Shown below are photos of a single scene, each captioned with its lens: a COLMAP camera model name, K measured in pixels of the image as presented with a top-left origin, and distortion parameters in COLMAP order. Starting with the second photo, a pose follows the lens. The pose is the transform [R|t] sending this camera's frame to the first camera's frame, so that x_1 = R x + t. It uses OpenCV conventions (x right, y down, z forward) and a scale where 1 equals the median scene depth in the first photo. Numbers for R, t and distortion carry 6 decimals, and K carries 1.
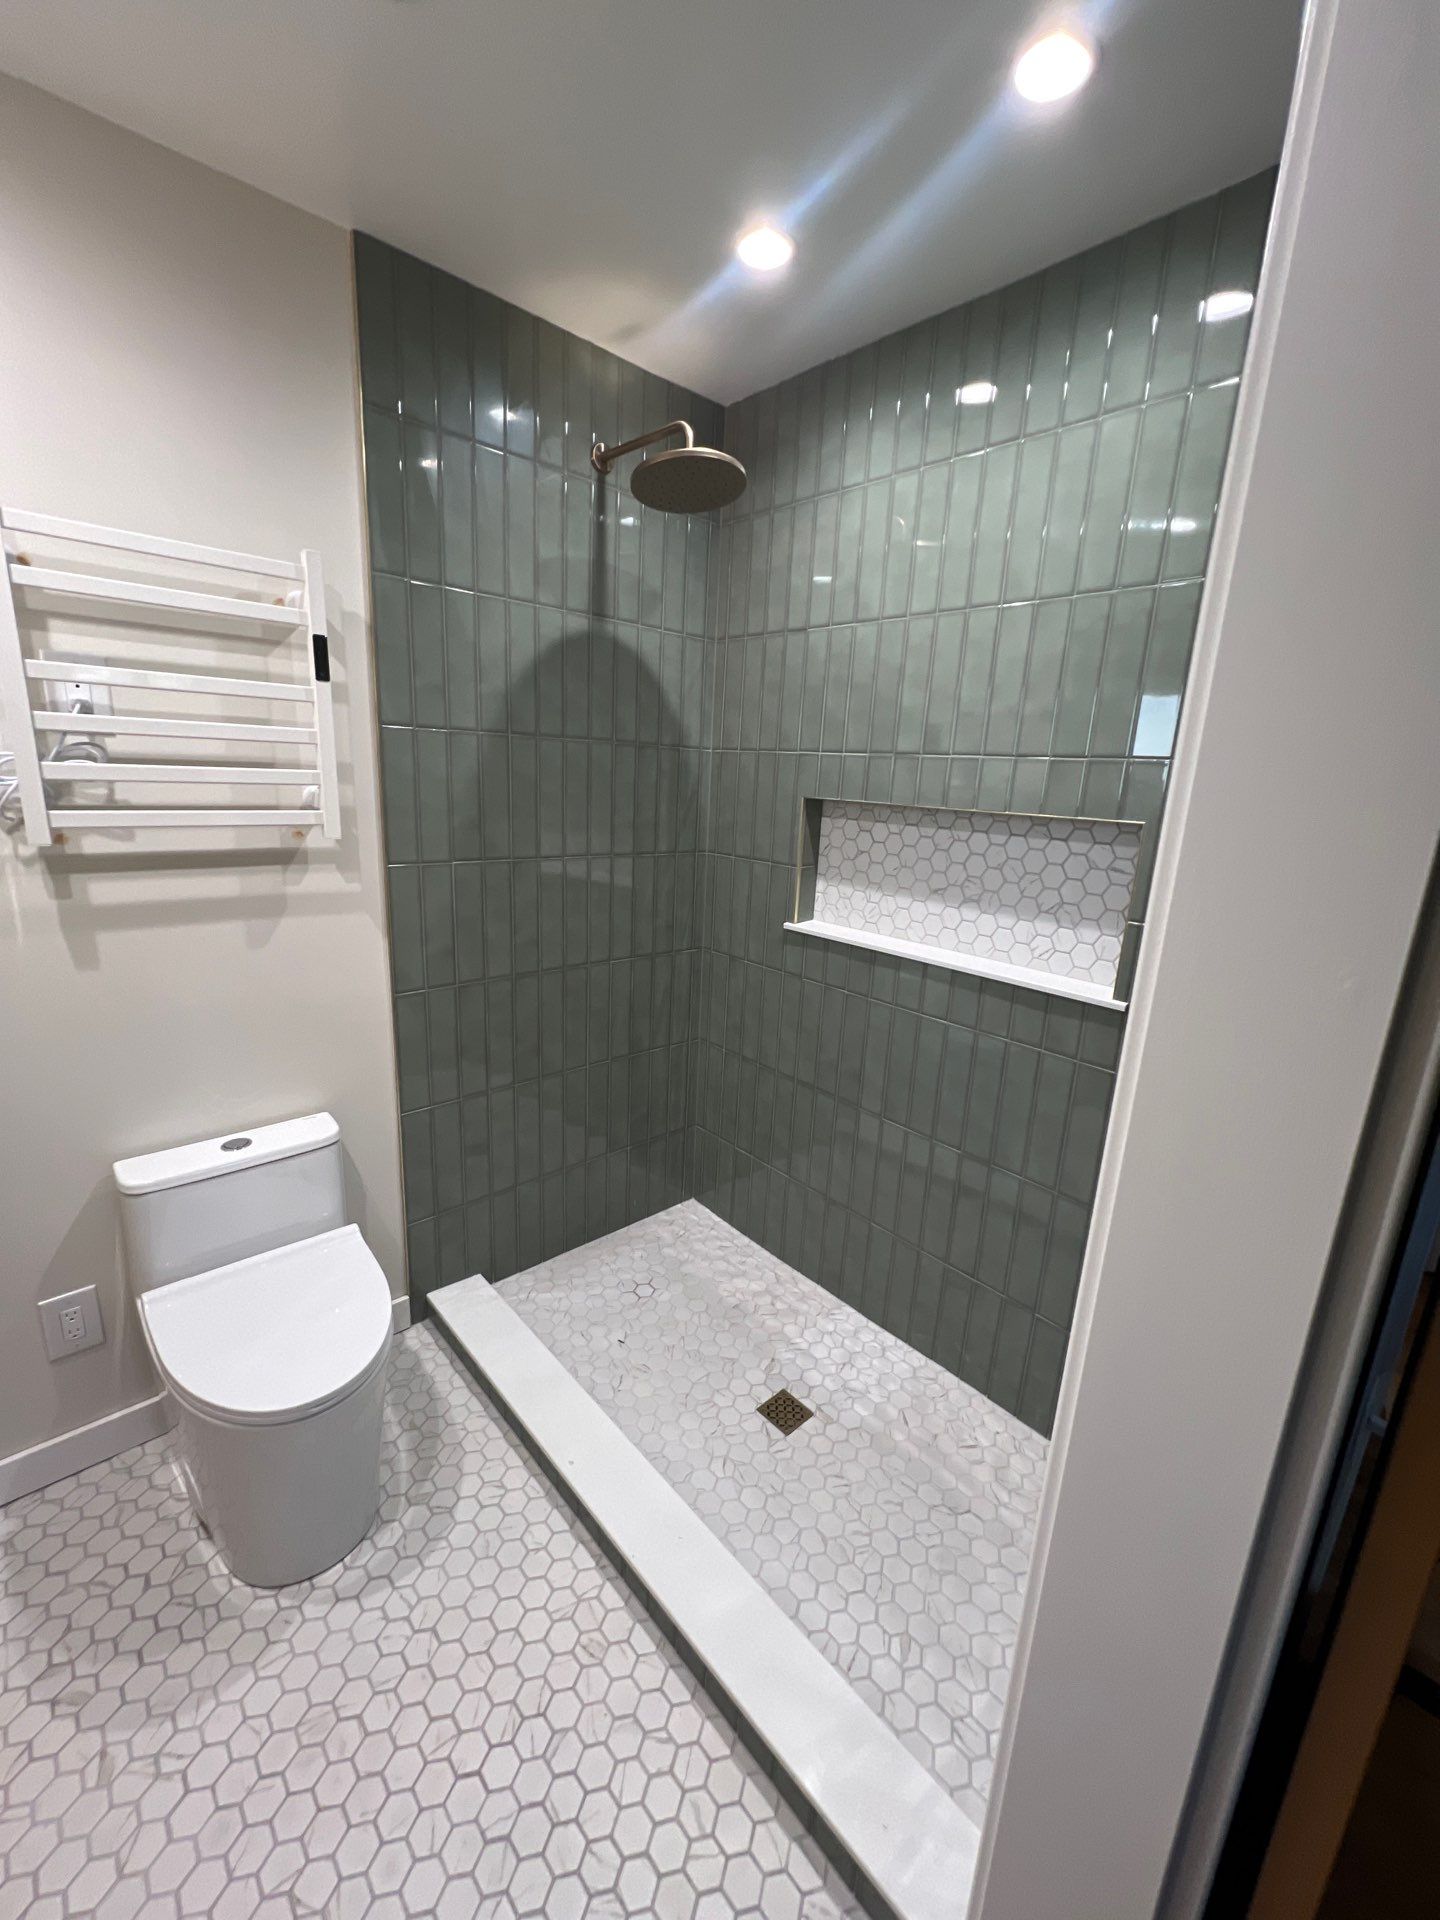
lens RADIAL K [[764.9, 0, 726.2], [0, 764.9, 956.1], [0, 0, 1]] dist [-0.001446, 0.000150]
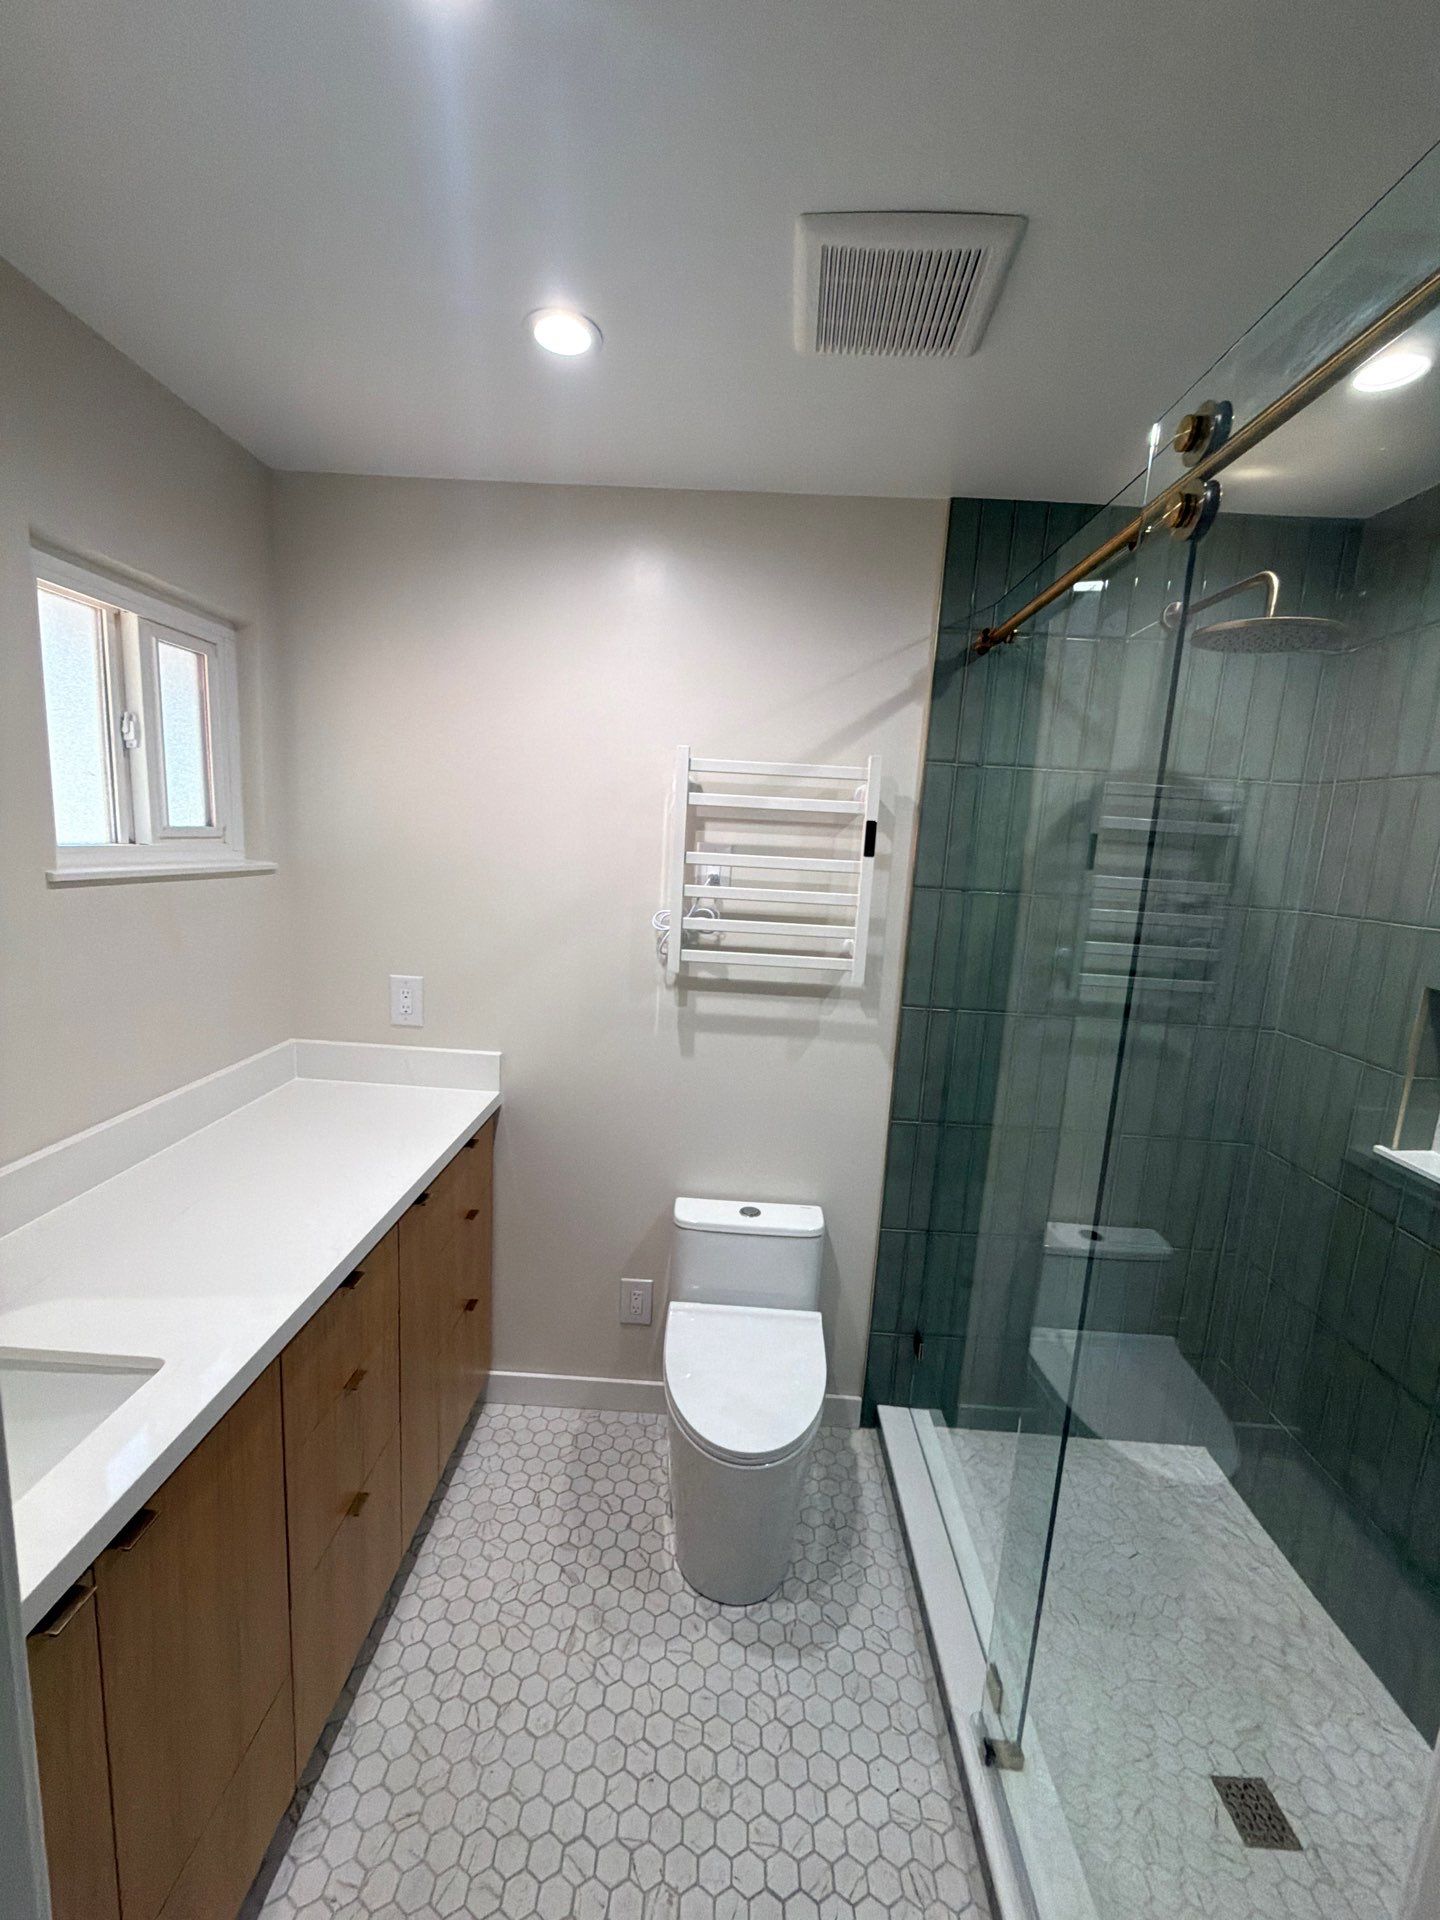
lens RADIAL K [[761.1, 0, 718.9], [0, 761.1, 957.6], [0, 0, 1]] dist [-0.002904, 0.000441]
pose [[0.722359, 0.100077, -0.684238, 0.120390], [-0.182992, 0.981864, -0.049578, -0.081362], [0.666867, 0.161023, 0.727572, -0.012561]]
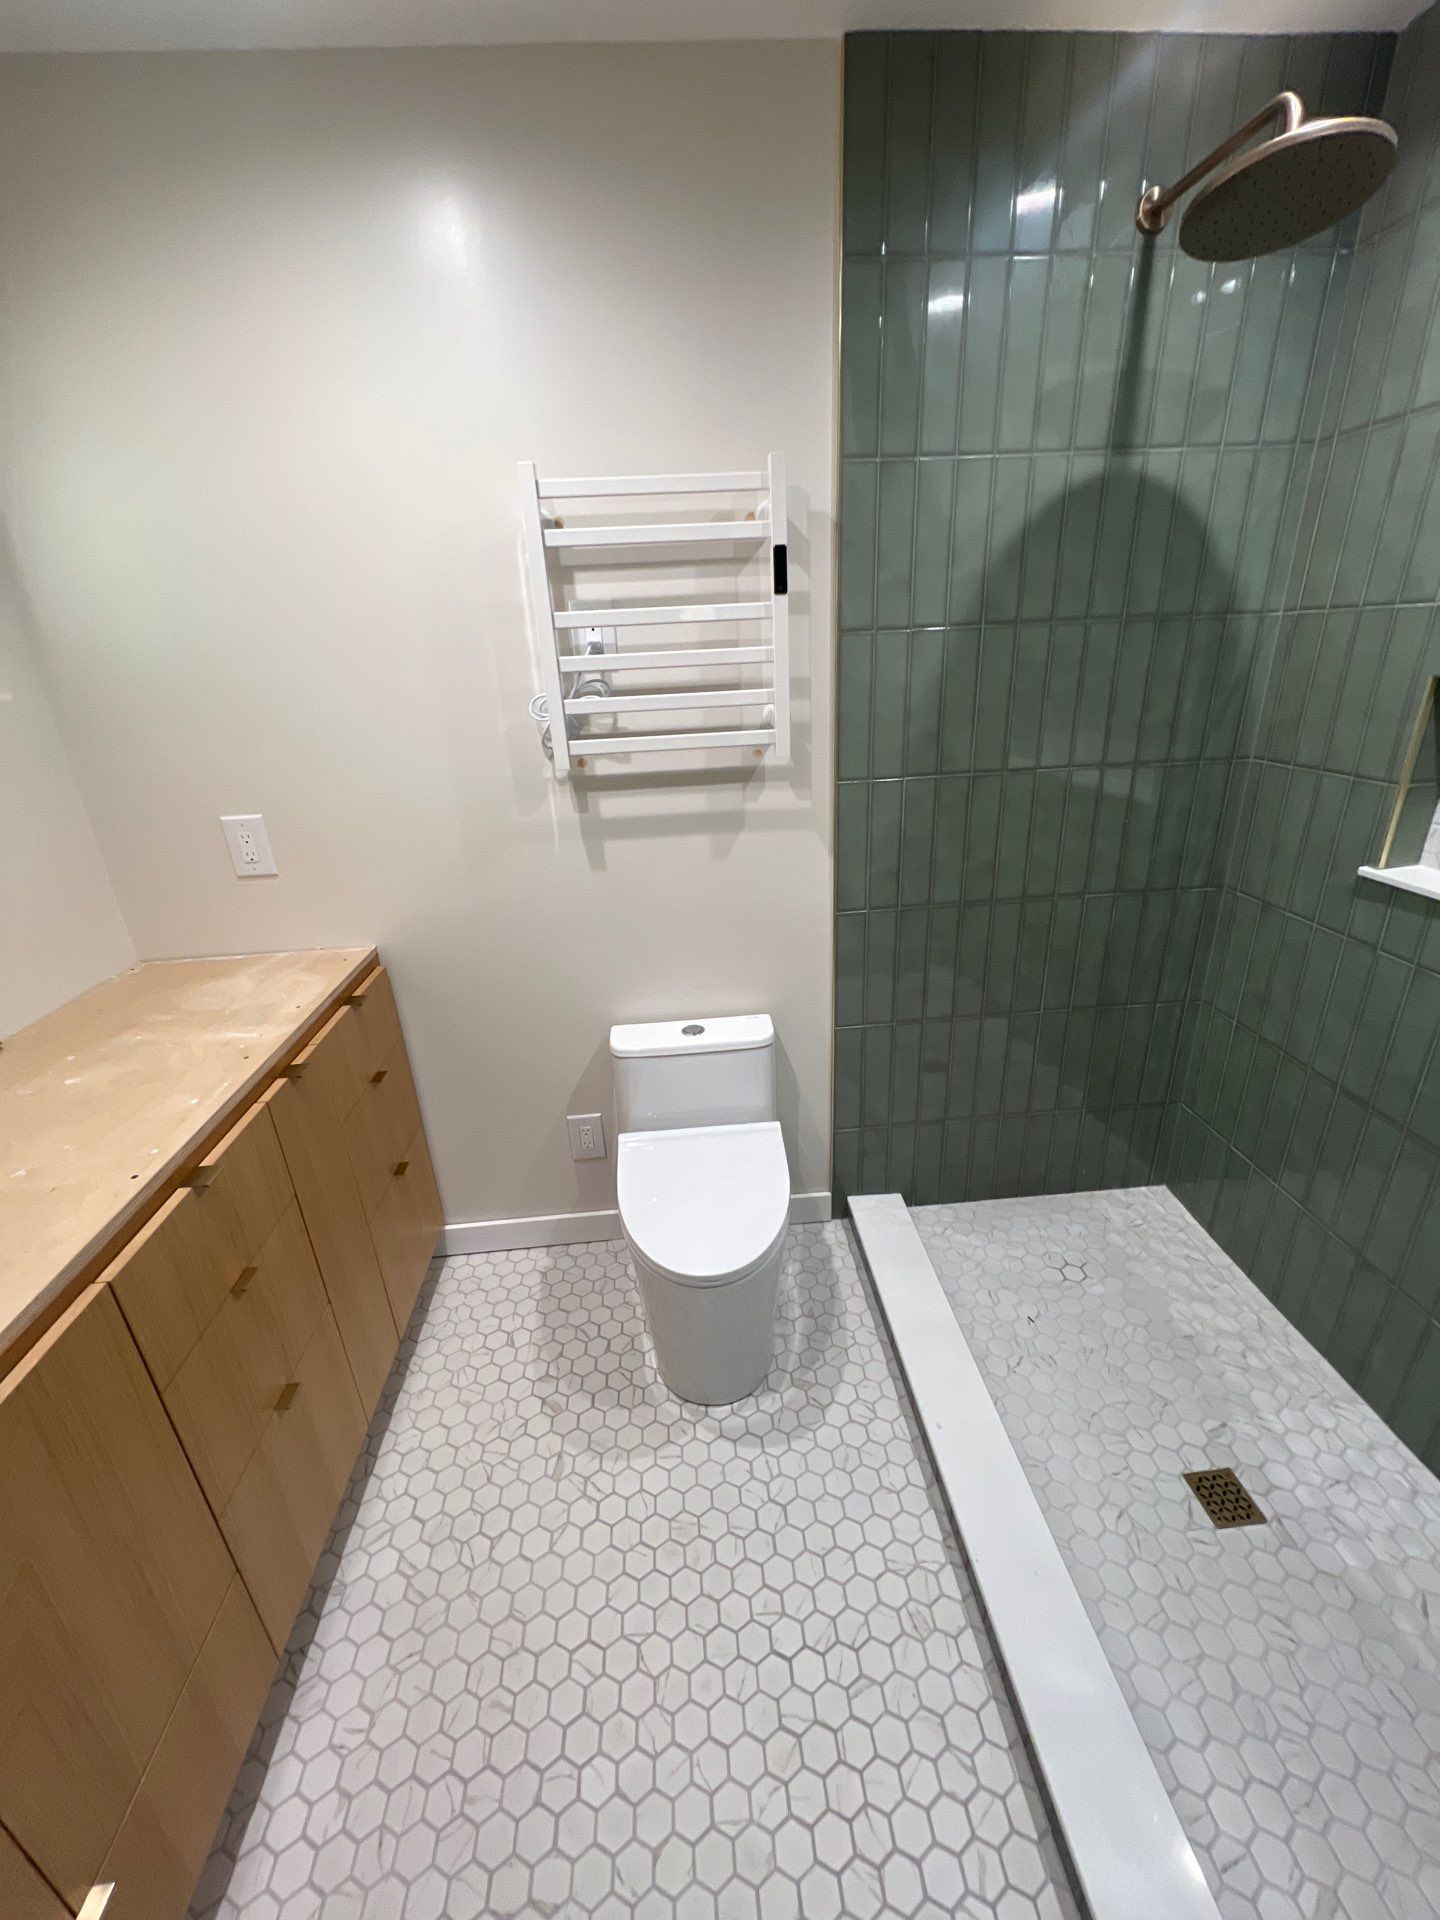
lens RADIAL K [[766.7, 0, 725.9], [0, 766.7, 955.2], [0, 0, 1]] dist [-0.000534, 0.000412]
pose [[0.785189, 0.150438, -0.600705, 0.065281], [-0.063476, 0.984486, 0.163580, -0.049488], [0.615994, -0.090311, 0.782557, 0.118827]]
